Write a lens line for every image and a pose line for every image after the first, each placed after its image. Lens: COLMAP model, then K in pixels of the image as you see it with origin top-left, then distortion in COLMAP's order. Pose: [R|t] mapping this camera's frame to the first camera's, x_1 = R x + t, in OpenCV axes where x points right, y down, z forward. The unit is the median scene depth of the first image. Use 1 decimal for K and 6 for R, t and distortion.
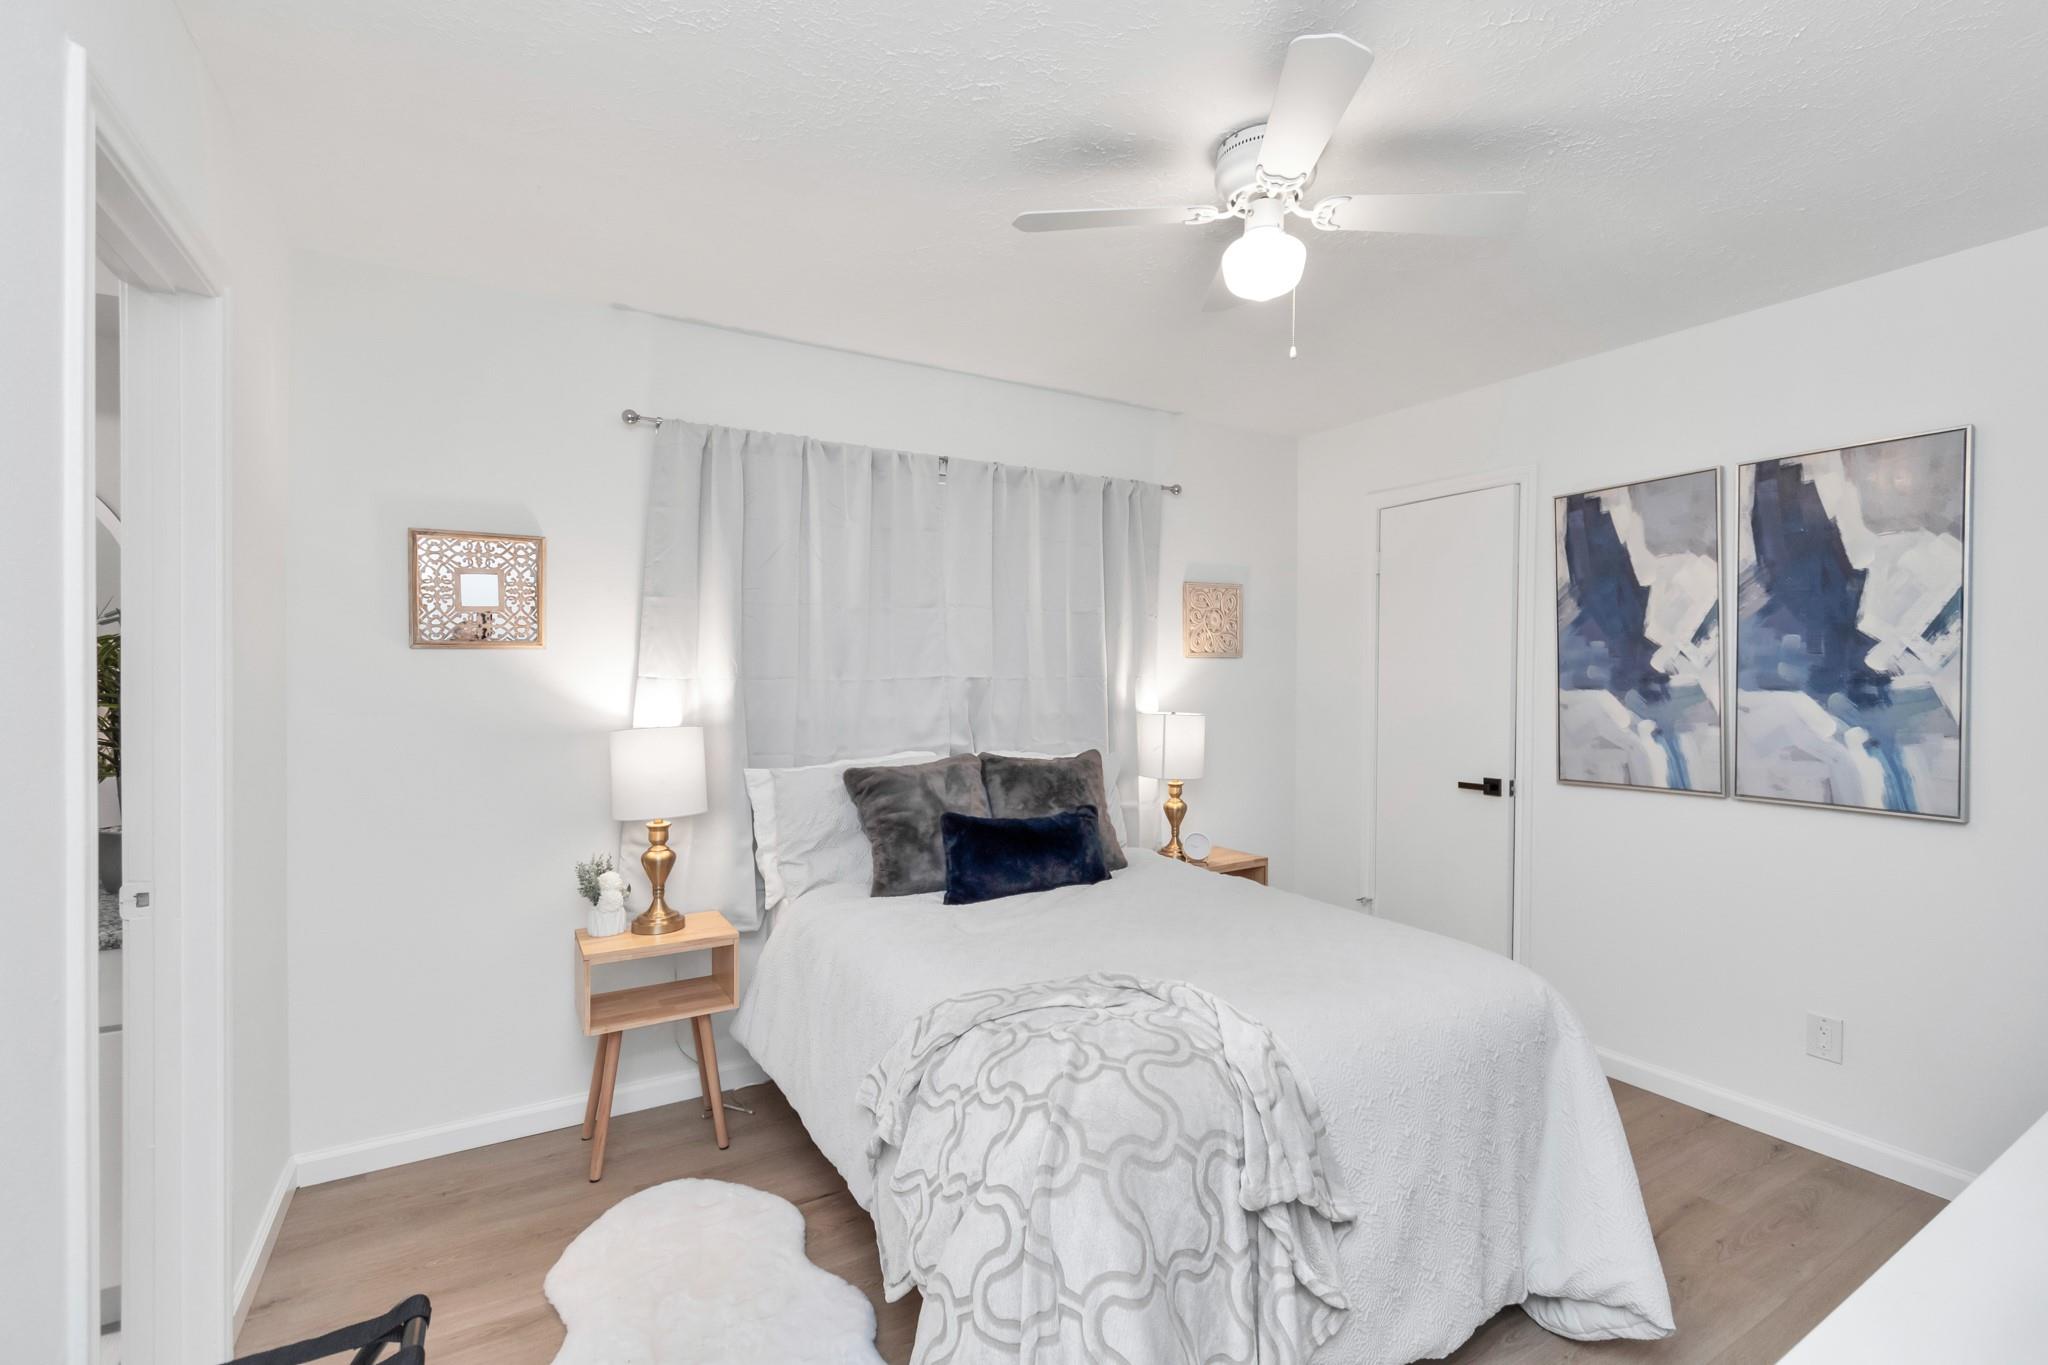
lens RADIAL K [[901.8, 0, 1022.8], [0, 901.8, 666.5], [0, 0, 1]] dist [0.002339, 0.000469]
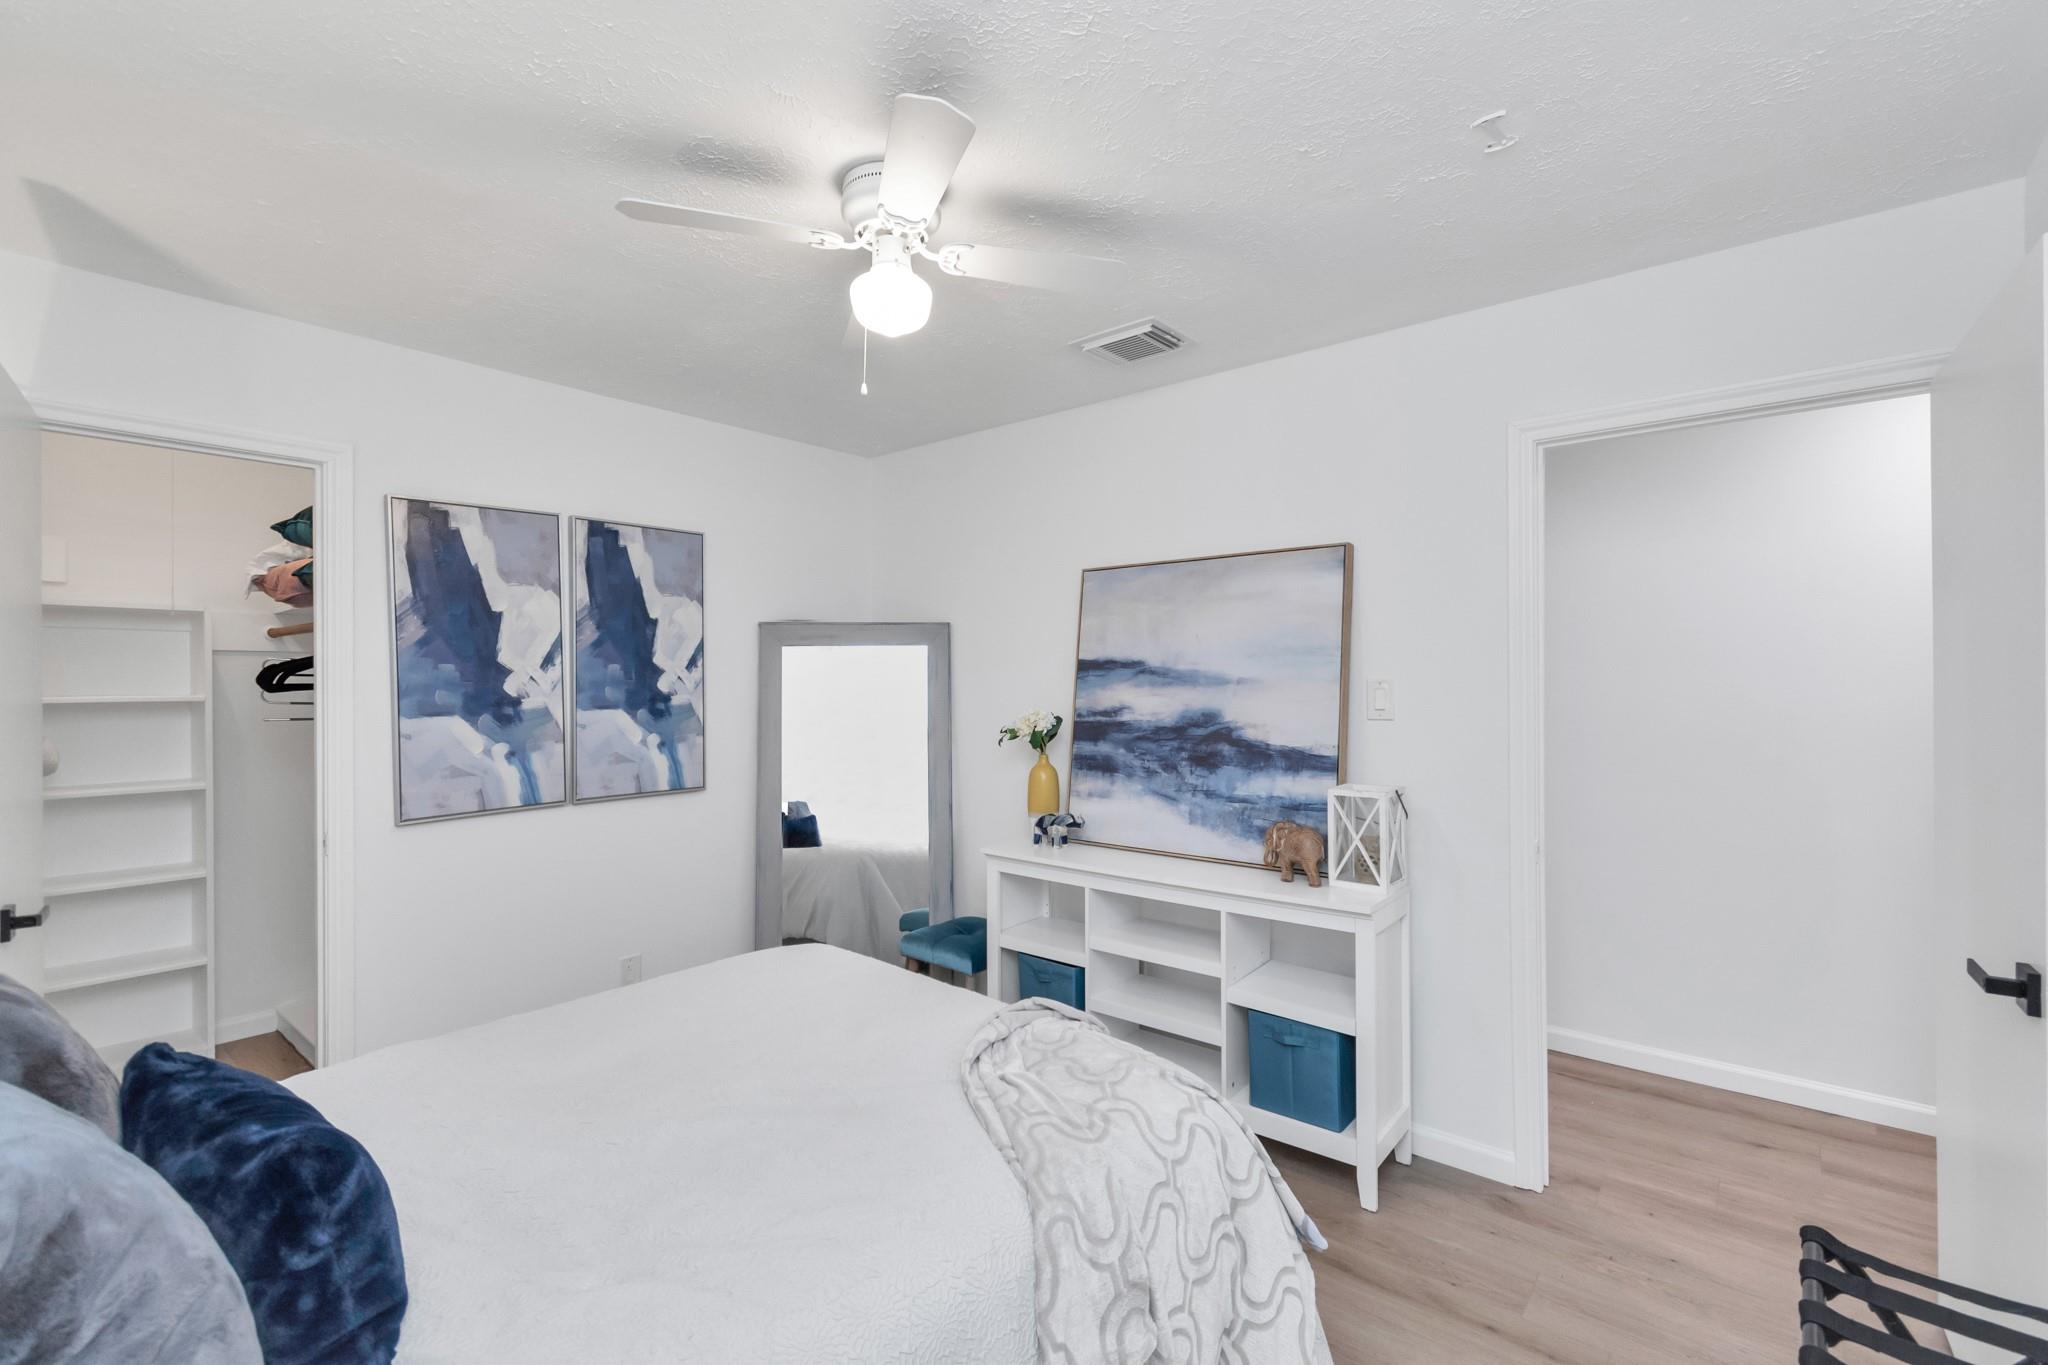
lens RADIAL K [[889.4, 0, 1028.9], [0, 889.4, 689.9], [0, 0, 1]] dist [0.000940, 0.000105]
pose [[-0.332429, 0.008761, 0.943088, -0.474258], [0.018754, 0.999821, -0.002677, 0.013548], [-0.942942, 0.016797, -0.332534, 0.804971]]
